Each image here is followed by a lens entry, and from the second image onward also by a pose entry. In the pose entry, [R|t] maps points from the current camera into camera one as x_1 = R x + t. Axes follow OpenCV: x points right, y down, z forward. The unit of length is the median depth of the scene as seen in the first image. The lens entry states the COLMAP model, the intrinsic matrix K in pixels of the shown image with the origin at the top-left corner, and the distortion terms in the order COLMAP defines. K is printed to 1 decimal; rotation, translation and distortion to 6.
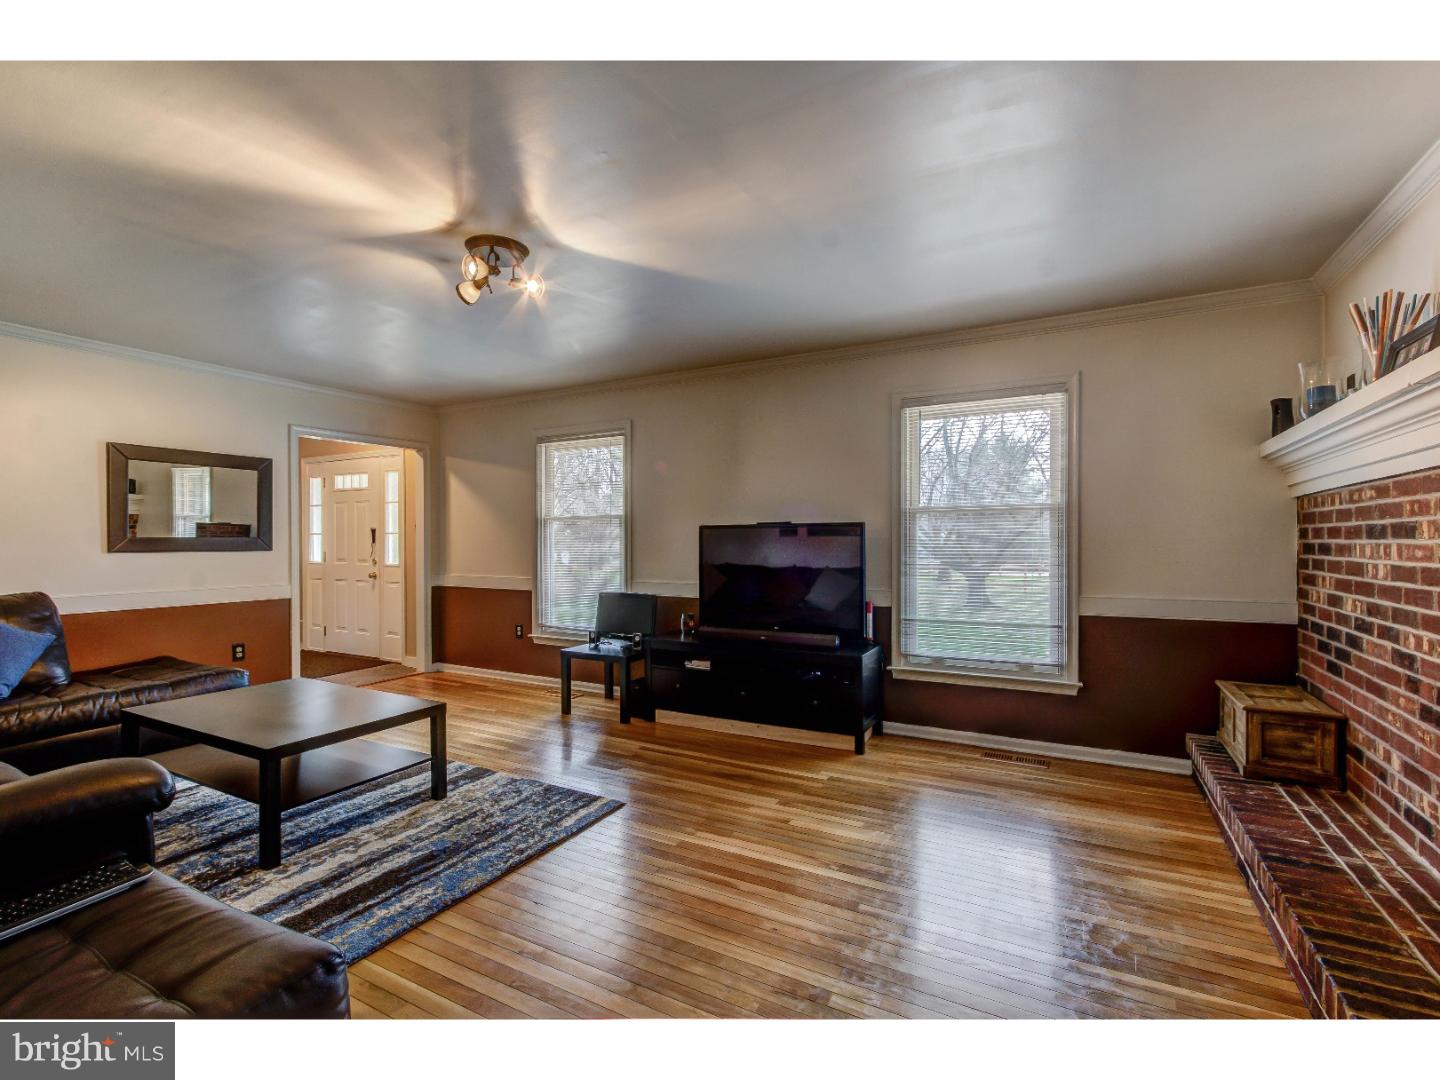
lens RADIAL K [[656.5, 0, 720.5], [0, 656.5, 540.1], [0, 0, 1]] dist [0.004695, 0.002639]
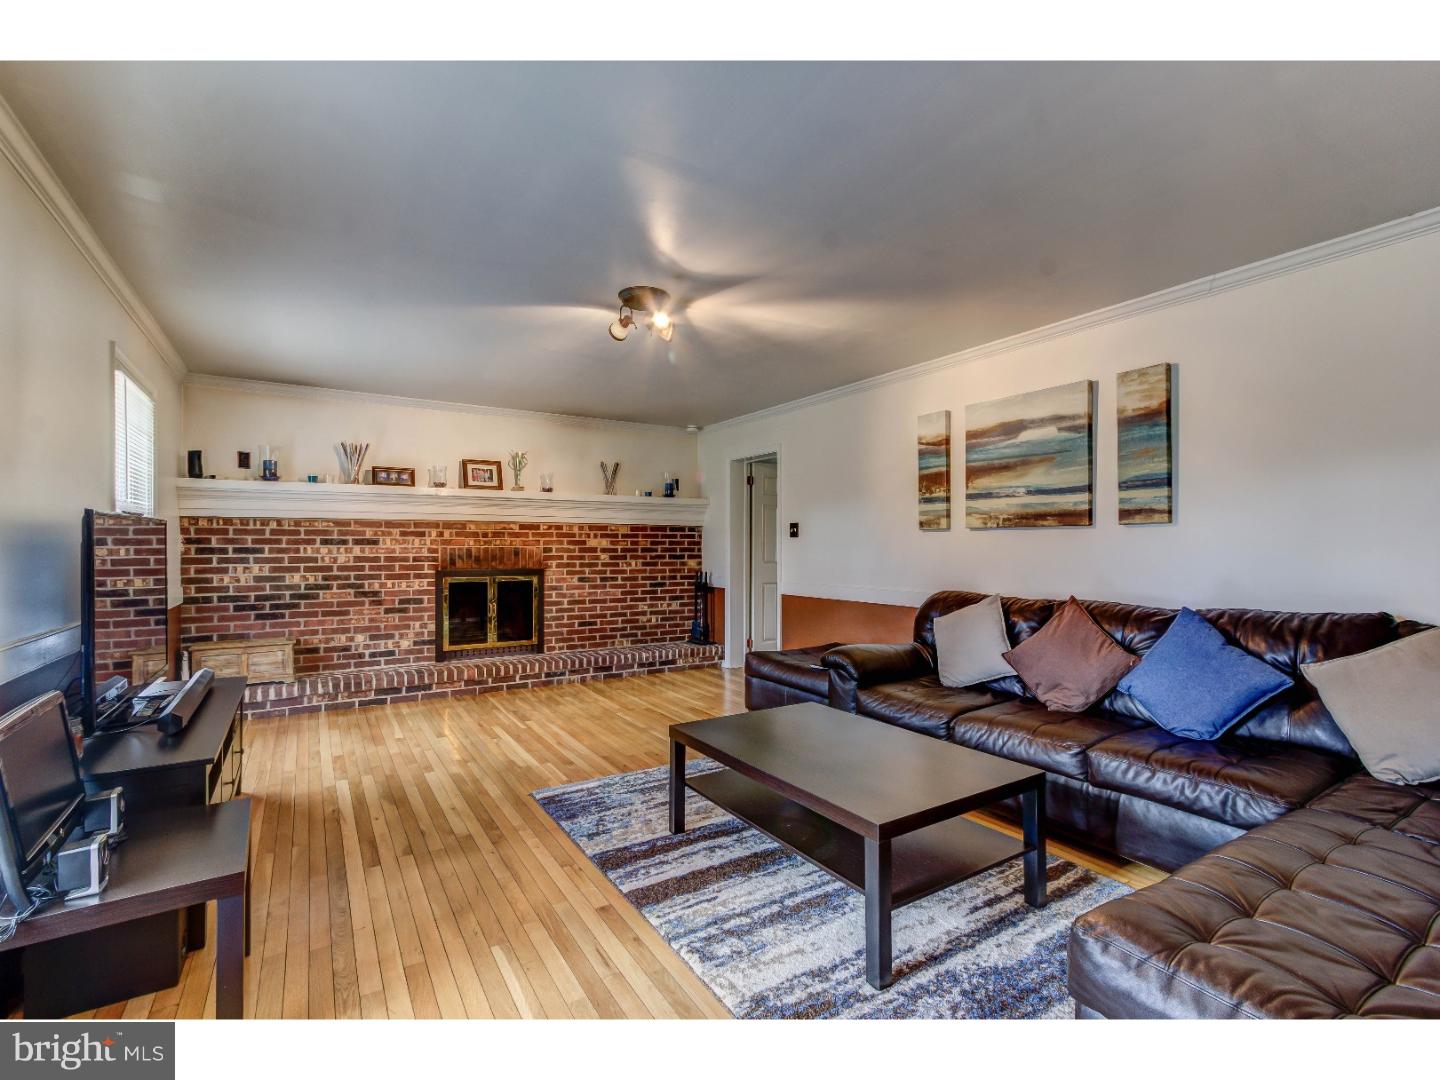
lens RADIAL K [[656.5, 0, 721.8], [0, 656.5, 542.8], [0, 0, 1]] dist [0.004695, 0.002639]
pose [[-0.873950, 0.007768, 0.485954, -1.077051], [0.006179, 0.999969, -0.004873, 0.010387], [-0.485976, -0.001256, -0.873971, 2.060275]]
